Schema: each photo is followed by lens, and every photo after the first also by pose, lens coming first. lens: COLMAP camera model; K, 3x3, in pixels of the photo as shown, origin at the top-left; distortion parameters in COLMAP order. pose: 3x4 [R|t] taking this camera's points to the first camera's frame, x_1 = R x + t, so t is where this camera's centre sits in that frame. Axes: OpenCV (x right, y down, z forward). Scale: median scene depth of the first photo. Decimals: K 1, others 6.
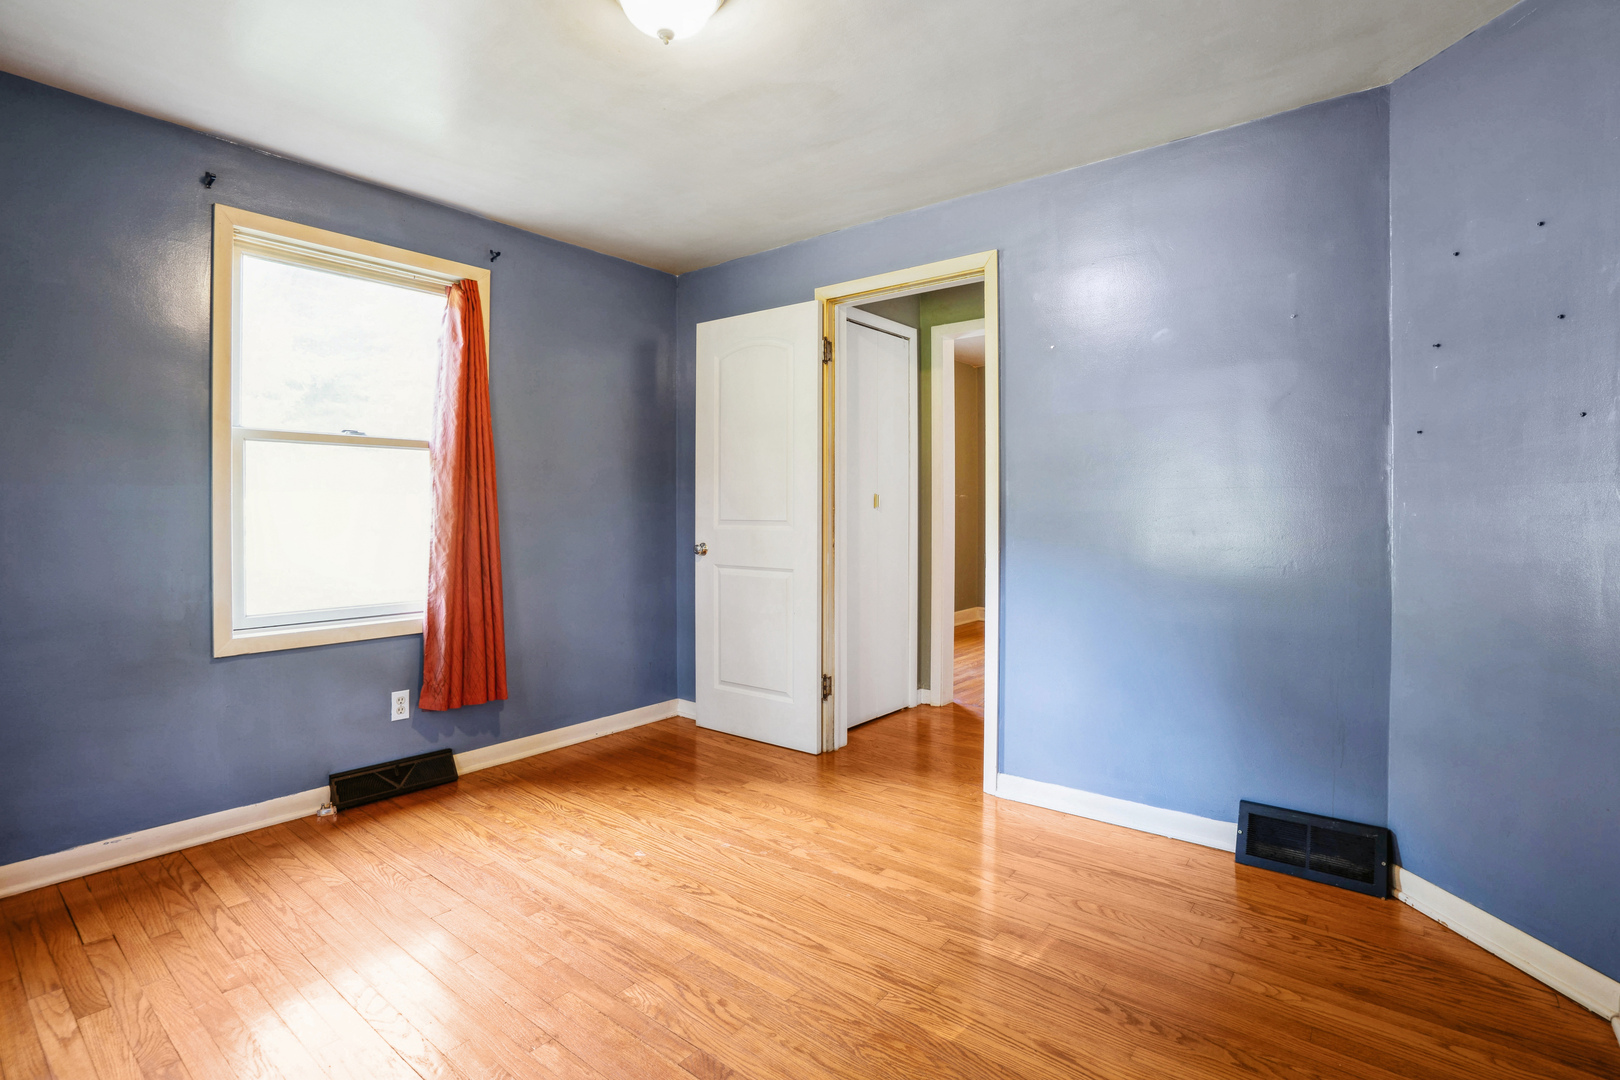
lens RADIAL K [[783.8, 0, 808.1], [0, 783.8, 530.4], [0, 0, 1]] dist [-0.001653, -0.000281]
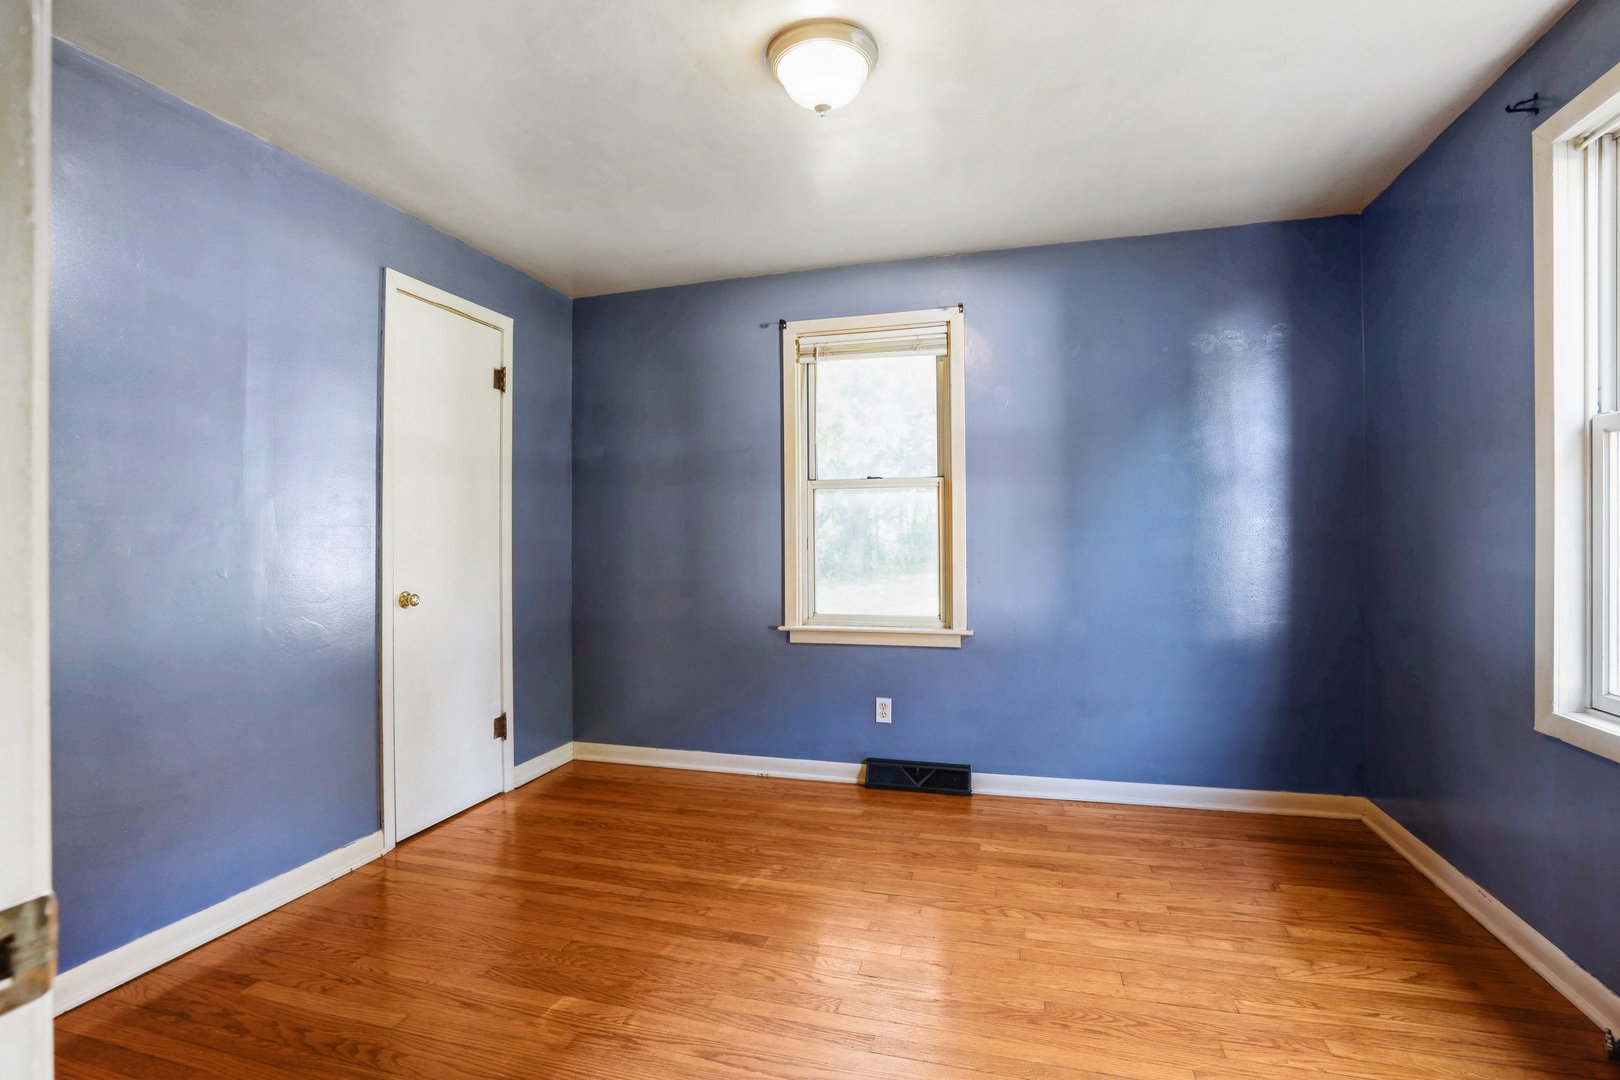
lens RADIAL K [[783.8, 0, 814.1], [0, 783.8, 535.4], [0, 0, 1]] dist [-0.001653, -0.000281]
pose [[-0.921337, 0.007774, -0.388688, 0.254117], [-0.001568, 0.999718, 0.023710, -0.061628], [0.388762, 0.022455, -0.921064, 1.948473]]
